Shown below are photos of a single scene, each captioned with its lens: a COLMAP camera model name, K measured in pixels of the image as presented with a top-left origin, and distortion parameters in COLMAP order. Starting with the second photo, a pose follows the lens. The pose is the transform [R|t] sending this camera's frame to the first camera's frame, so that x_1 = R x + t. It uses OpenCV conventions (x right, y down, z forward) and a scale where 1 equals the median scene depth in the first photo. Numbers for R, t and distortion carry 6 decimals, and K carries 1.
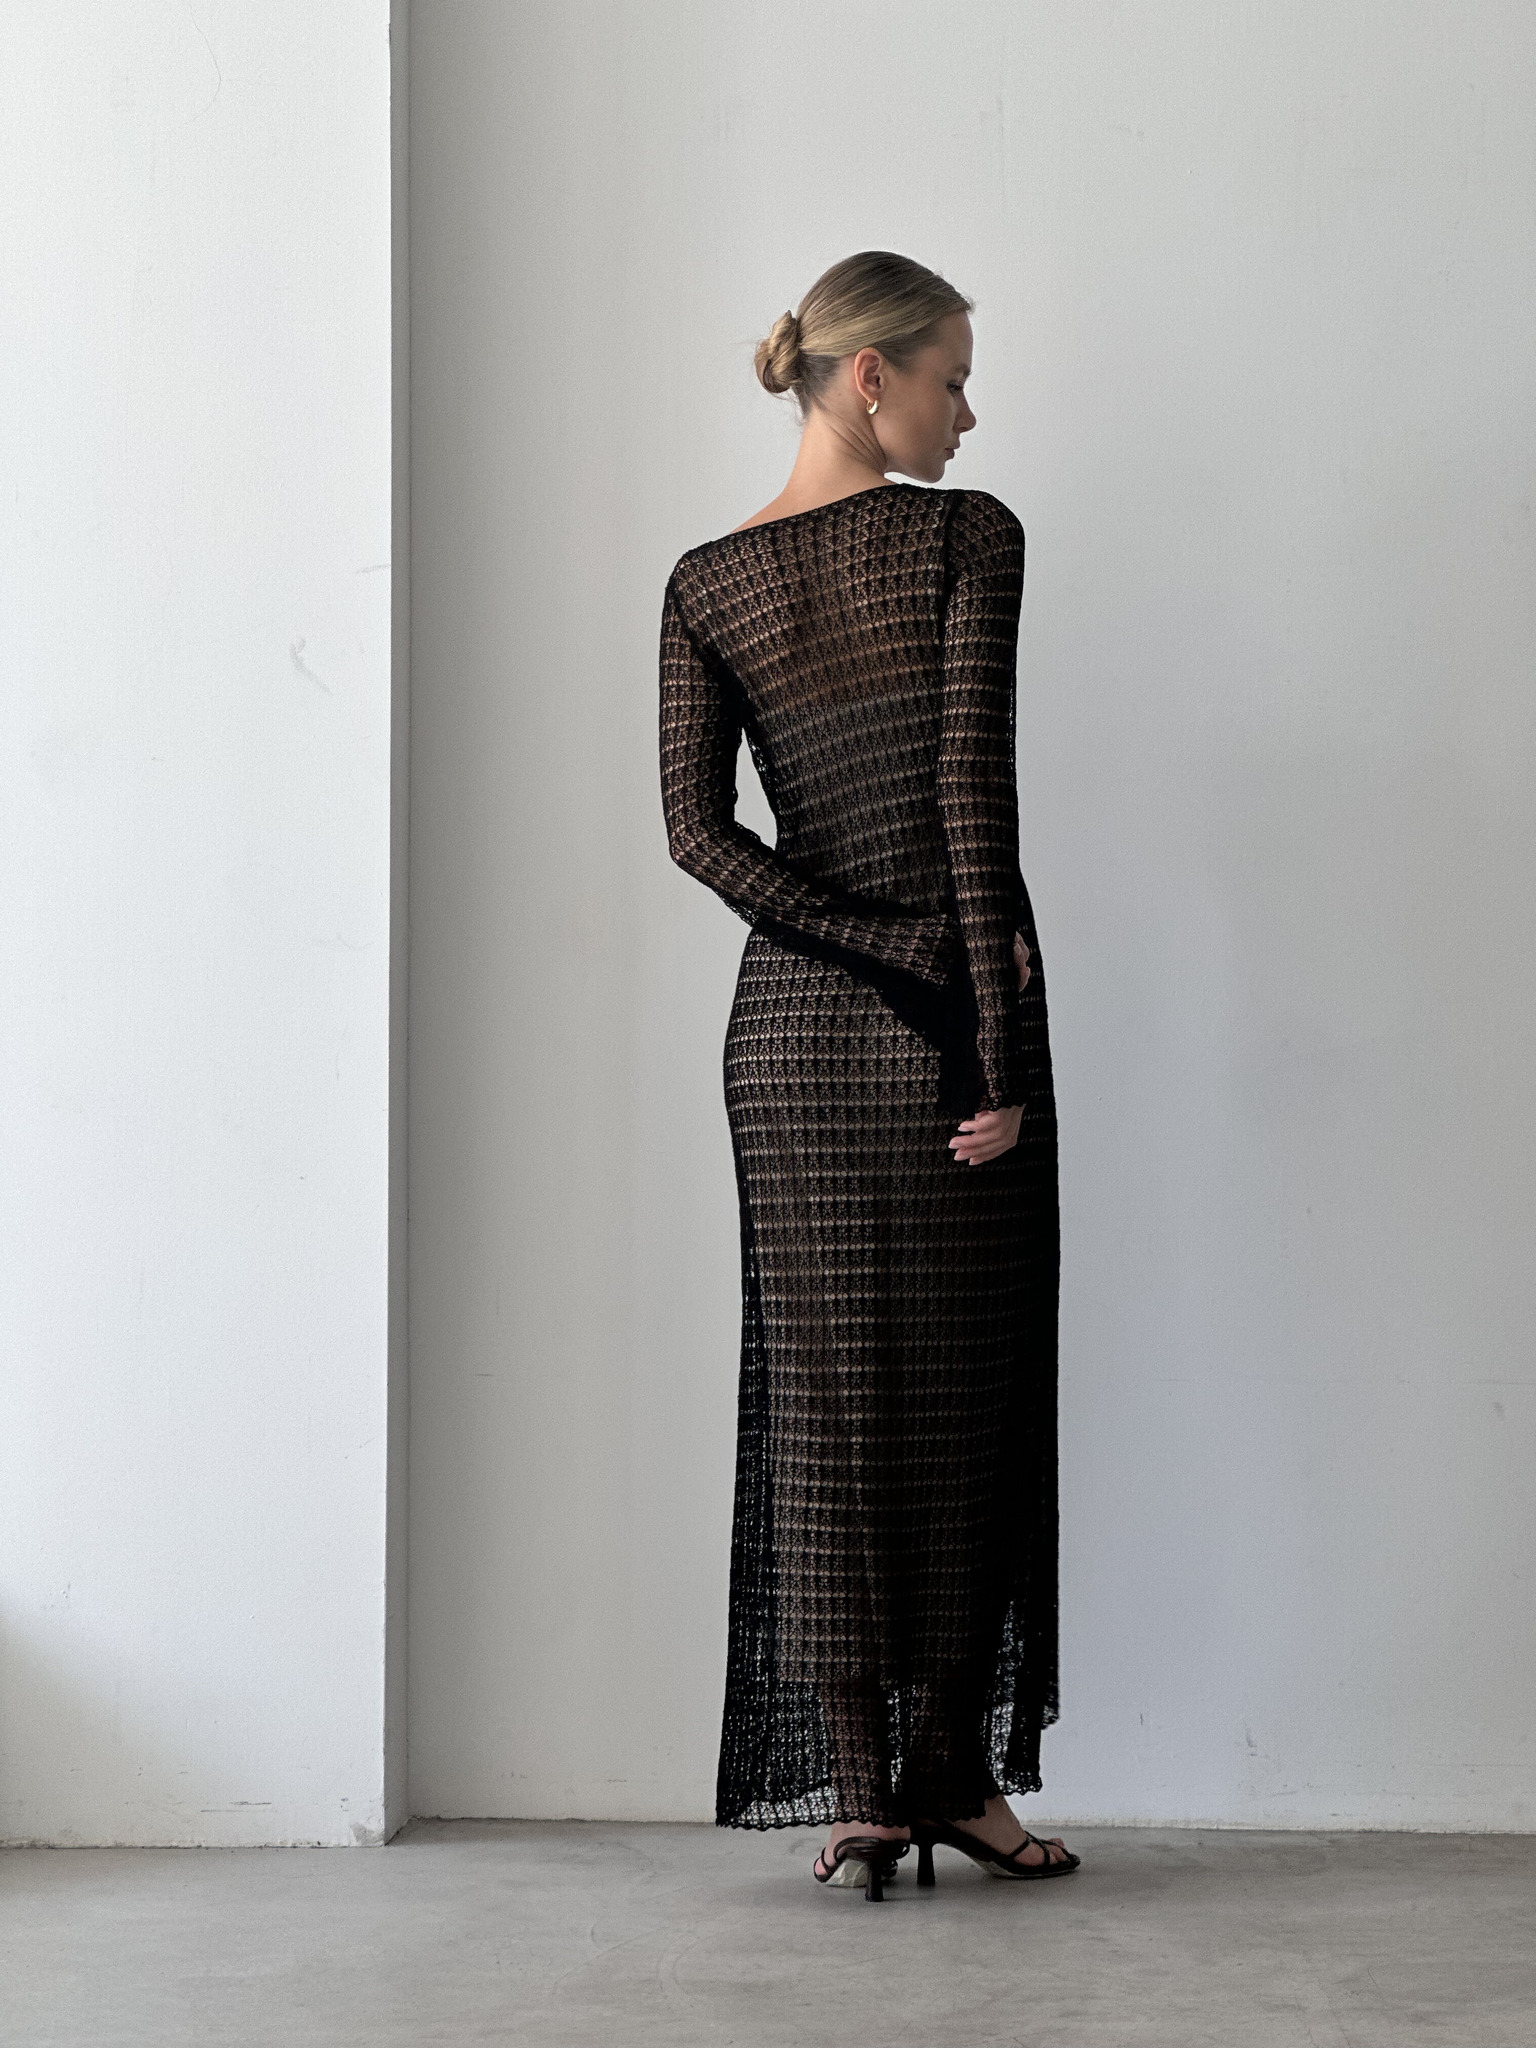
lens RADIAL K [[4539.2, 0, 777.2], [0, 4539.2, 1013.0], [0, 0, 1]] dist [0.090644, 0.000000]
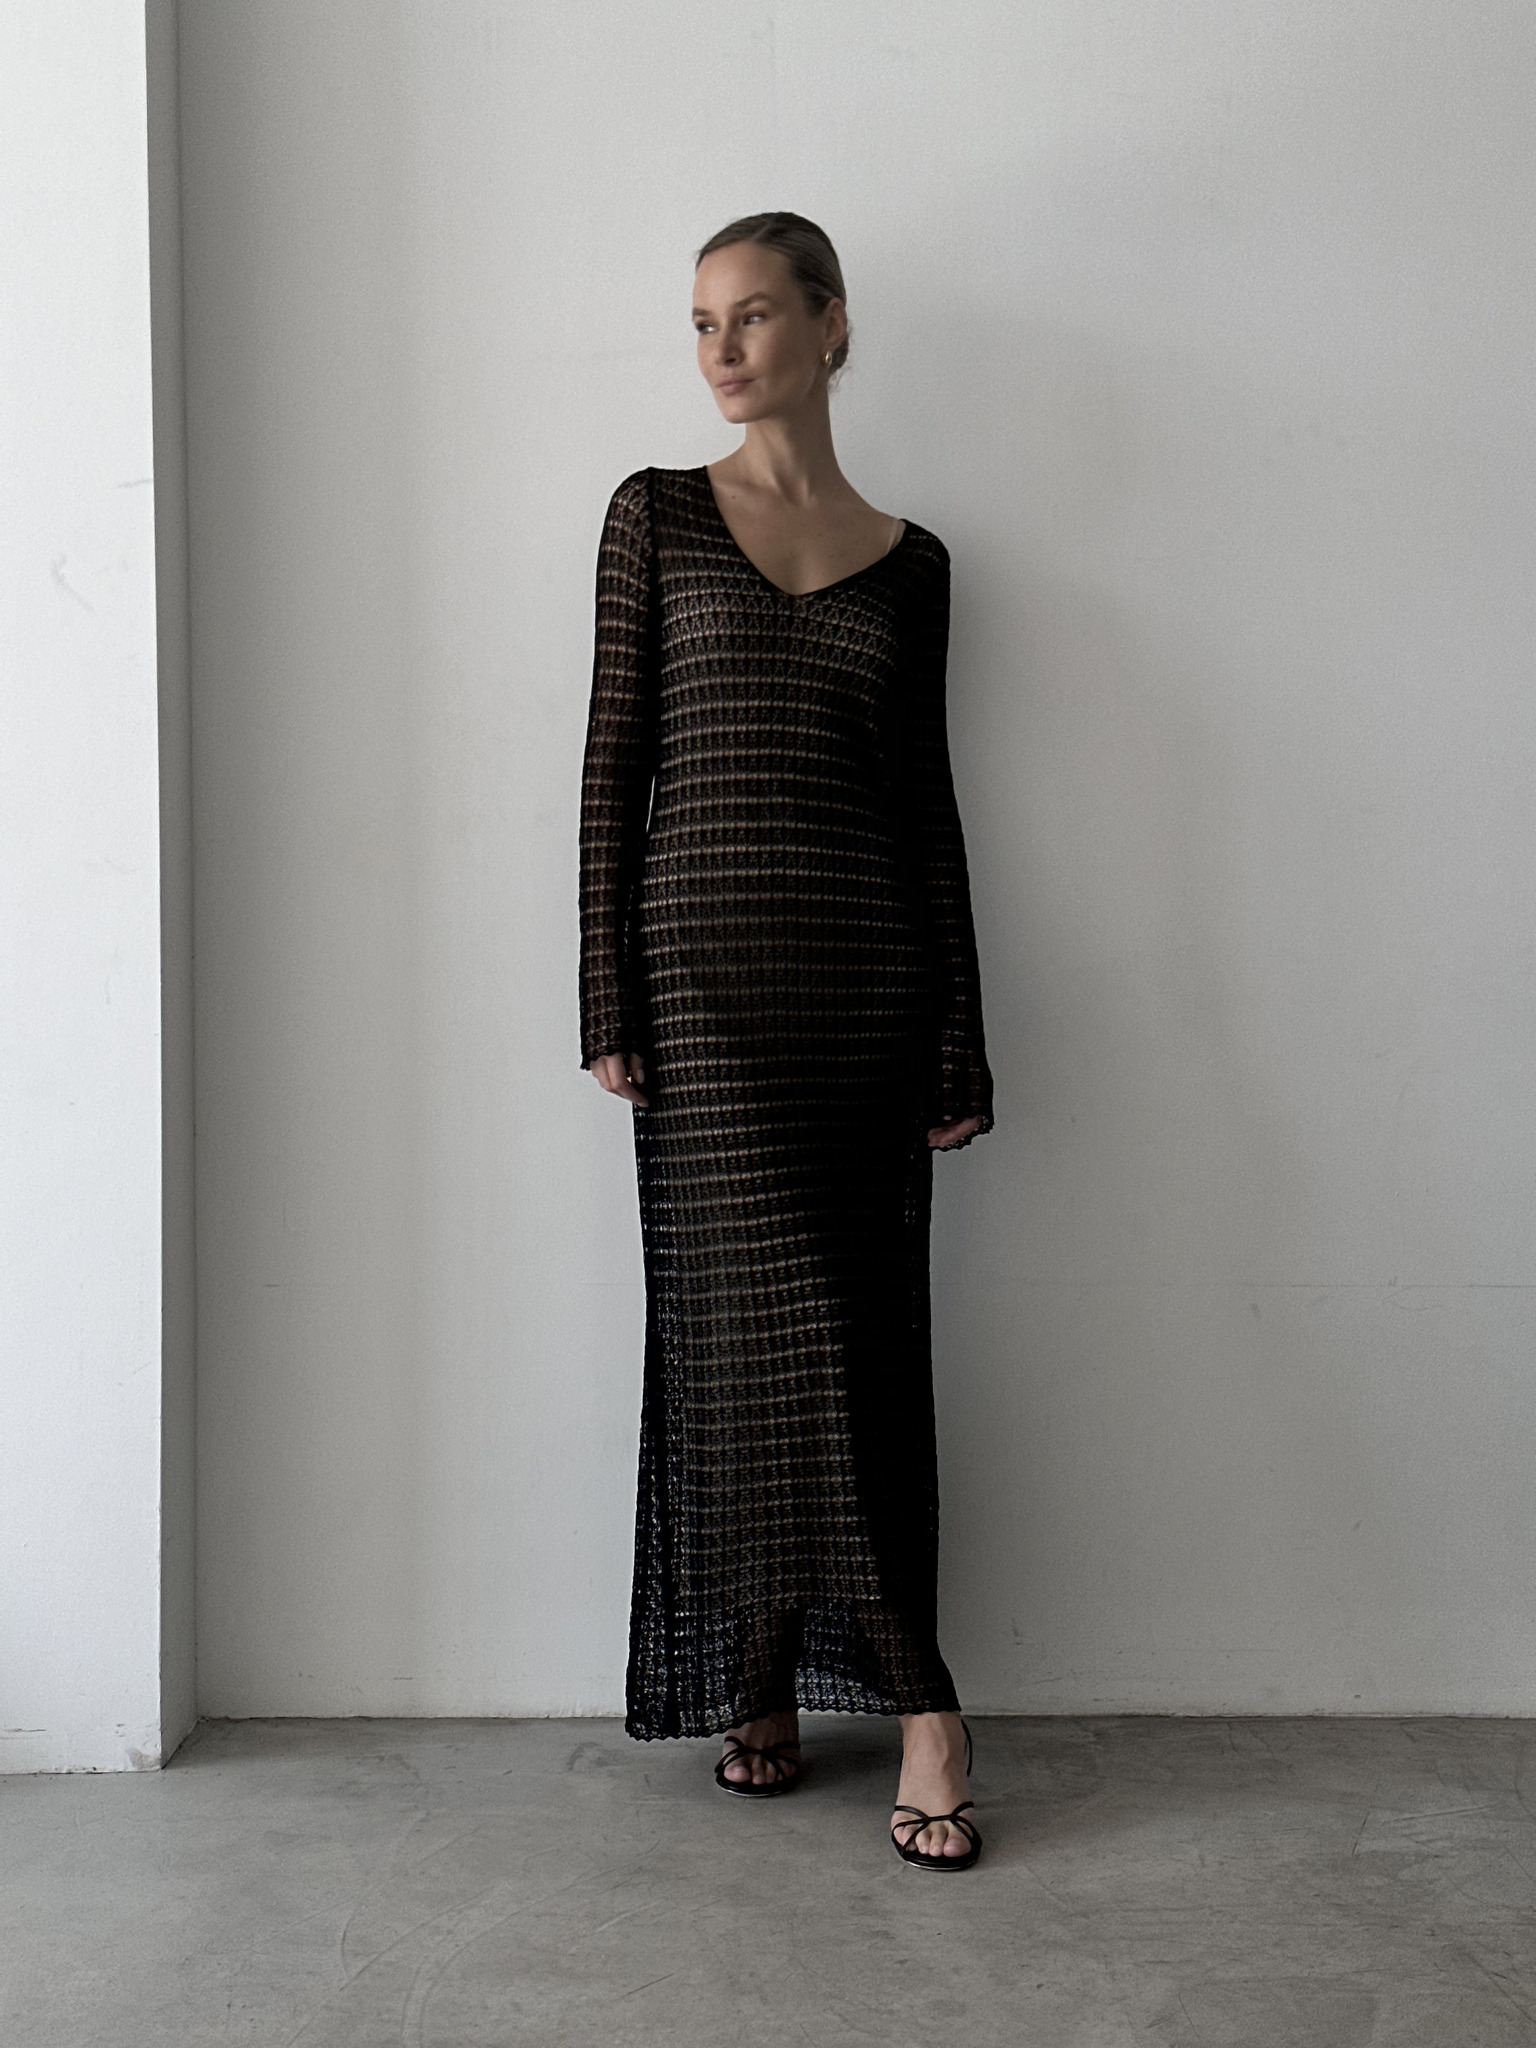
lens RADIAL K [[2808.0, 0, 787.7], [0, 2808.0, 989.8], [0, 0, 1]] dist [0.066311, 0.000000]
pose [[0.998245, -0.005479, 0.058959, 0.015286], [0.002469, 0.998695, 0.051004, -0.019415], [-0.059162, -0.050769, 0.996957, 0.381008]]
